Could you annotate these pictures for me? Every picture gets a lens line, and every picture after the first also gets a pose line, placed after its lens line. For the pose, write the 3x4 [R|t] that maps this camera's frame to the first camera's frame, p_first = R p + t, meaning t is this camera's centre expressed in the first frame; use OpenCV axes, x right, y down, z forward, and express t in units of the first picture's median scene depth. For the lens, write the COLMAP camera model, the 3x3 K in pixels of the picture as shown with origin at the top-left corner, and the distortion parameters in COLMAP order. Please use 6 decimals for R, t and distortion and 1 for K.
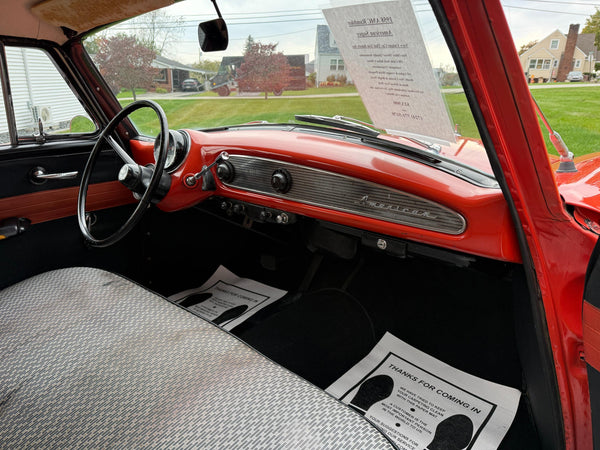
lens RADIAL K [[424.3, 0, 295.8], [0, 424.3, 224.3], [0, 0, 1]] dist [0.049397, -0.060690]
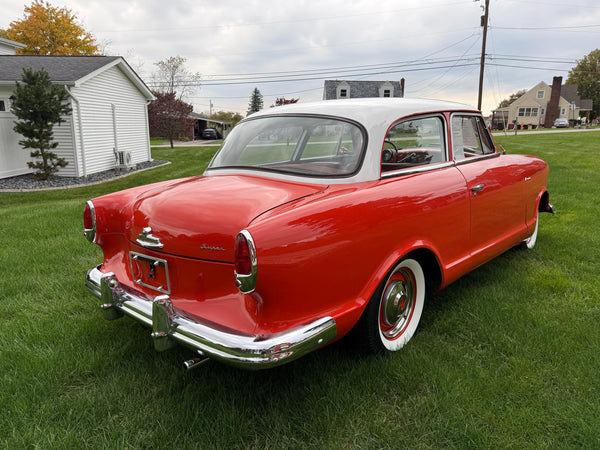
lens RADIAL K [[424.3, 0, 302.4], [0, 424.3, 220.1], [0, 0, 1]] dist [0.049397, -0.060690]
pose [[0.999875, -0.009880, 0.012342, -0.962245], [0.011202, 0.993632, -0.112119, 0.645618], [-0.011156, 0.112243, 0.993618, -2.073787]]
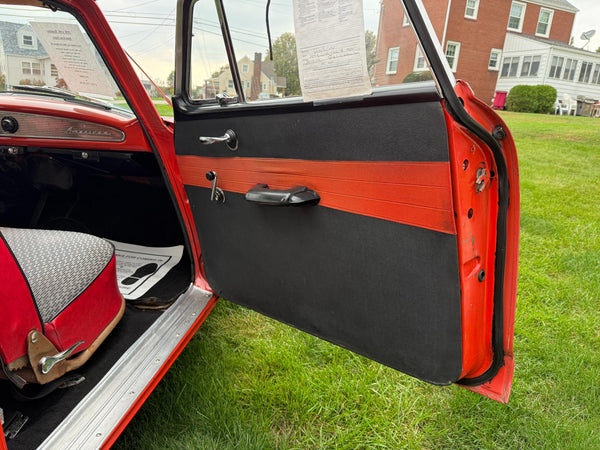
lens RADIAL K [[424.3, 0, 296.8], [0, 424.3, 221.9], [0, 0, 1]] dist [0.049397, -0.060690]
pose [[0.811317, -0.112856, 0.573610, -0.091834], [0.131624, 0.991260, 0.008857, 0.283769], [-0.569597, 0.068315, 0.819080, -0.642777]]
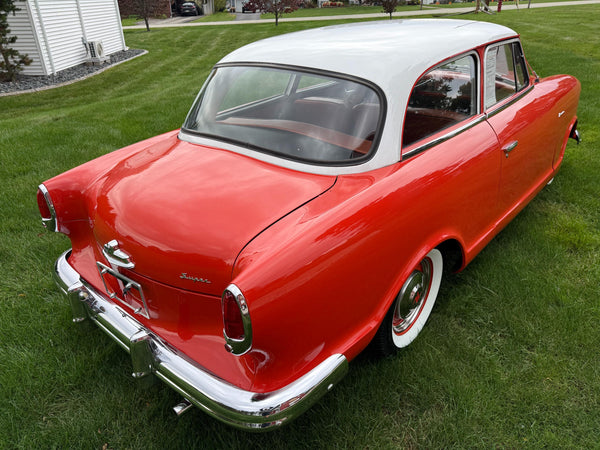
lens RADIAL K [[424.3, 0, 305.3], [0, 424.3, 226.2], [0, 0, 1]] dist [0.049397, -0.060690]
pose [[0.998970, -0.037136, 0.026078, -0.973005], [0.032308, 0.985613, 0.165903, 0.275971], [-0.031864, -0.164890, 0.985797, -1.780607]]
